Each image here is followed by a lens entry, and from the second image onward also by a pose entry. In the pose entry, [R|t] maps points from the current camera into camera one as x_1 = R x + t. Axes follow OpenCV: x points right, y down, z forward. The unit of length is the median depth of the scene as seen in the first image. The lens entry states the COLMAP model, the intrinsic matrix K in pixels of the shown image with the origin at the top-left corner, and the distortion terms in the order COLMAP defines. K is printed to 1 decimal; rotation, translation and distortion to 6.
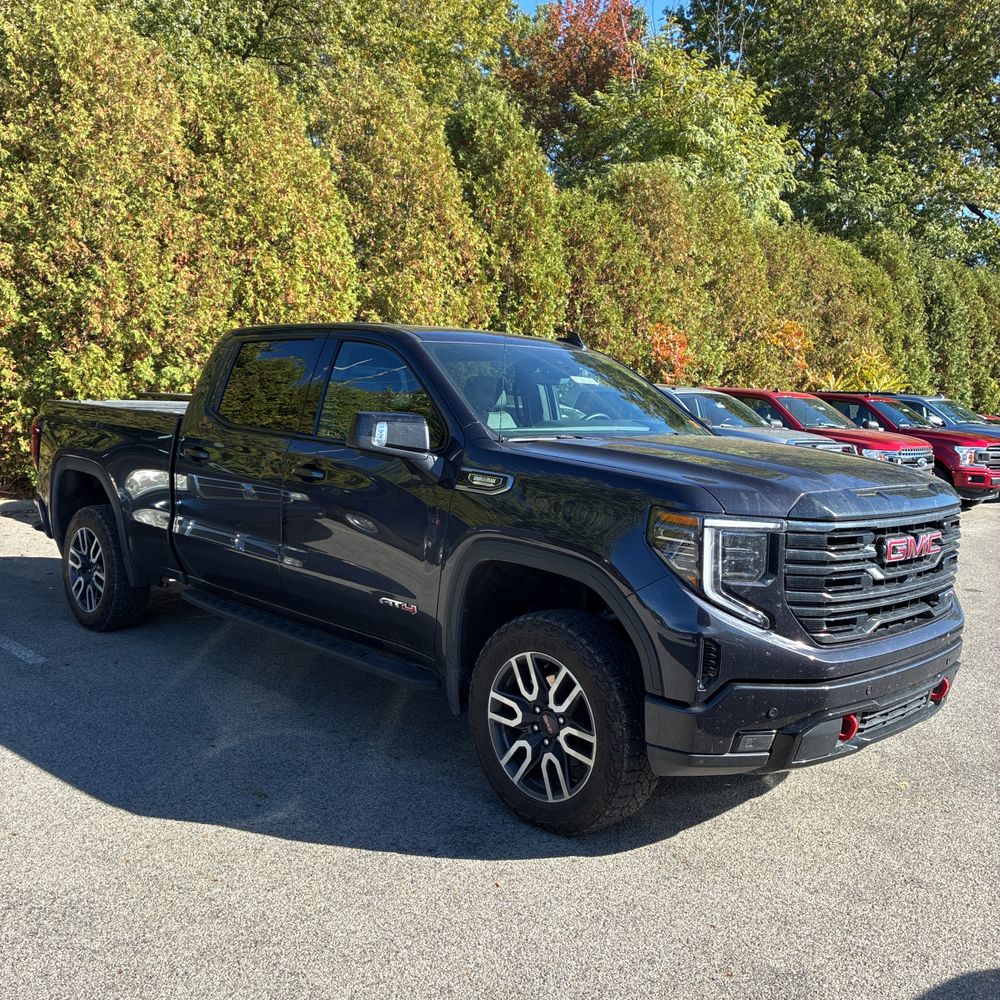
lens RADIAL K [[973.0, 0, 523.7], [0, 973.0, 508.1], [0, 0, 1]] dist [0.141145, -0.307191]
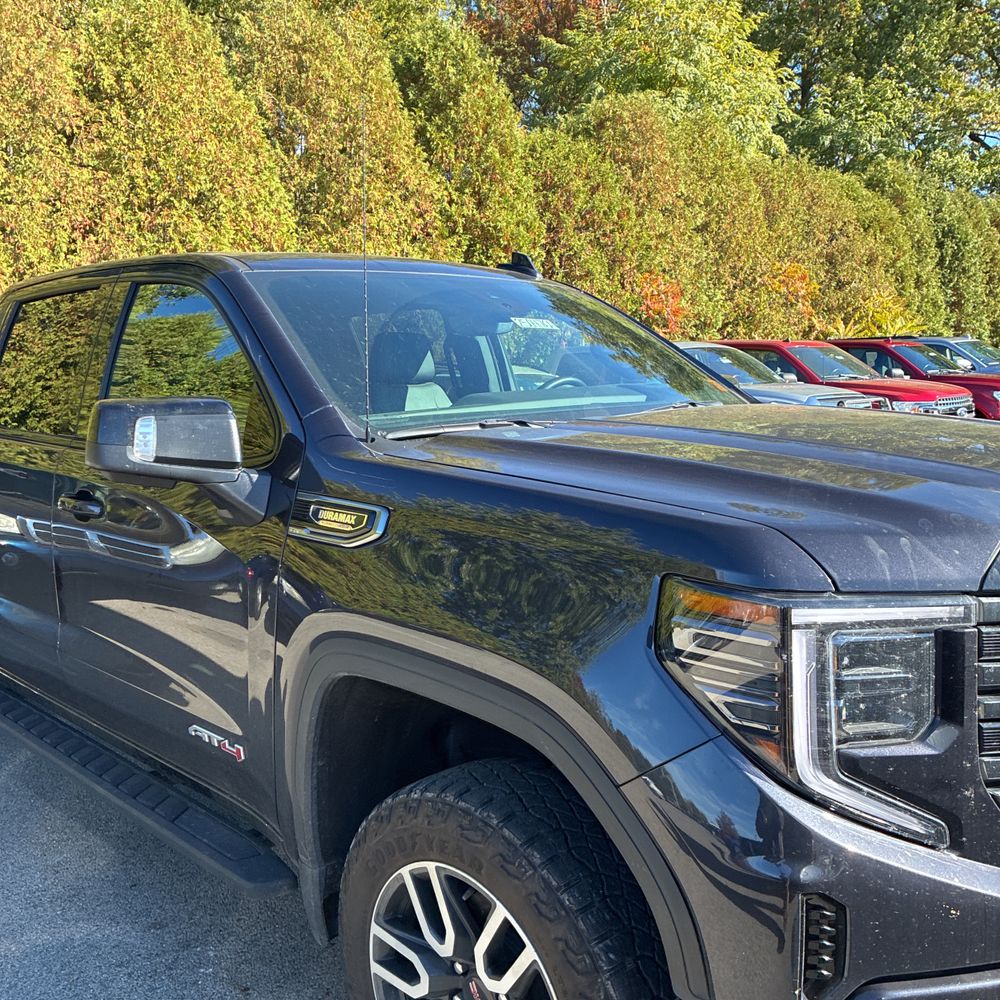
lens RADIAL K [[986.8, 0, 505.1], [0, 986.8, 496.1], [0, 0, 1]] dist [0.024861, 0.026967]
pose [[0.998174, -0.057845, -0.017421, 0.014356], [0.058139, 0.998165, 0.016914, -0.010648], [0.016411, -0.017896, 0.999705, 0.114635]]
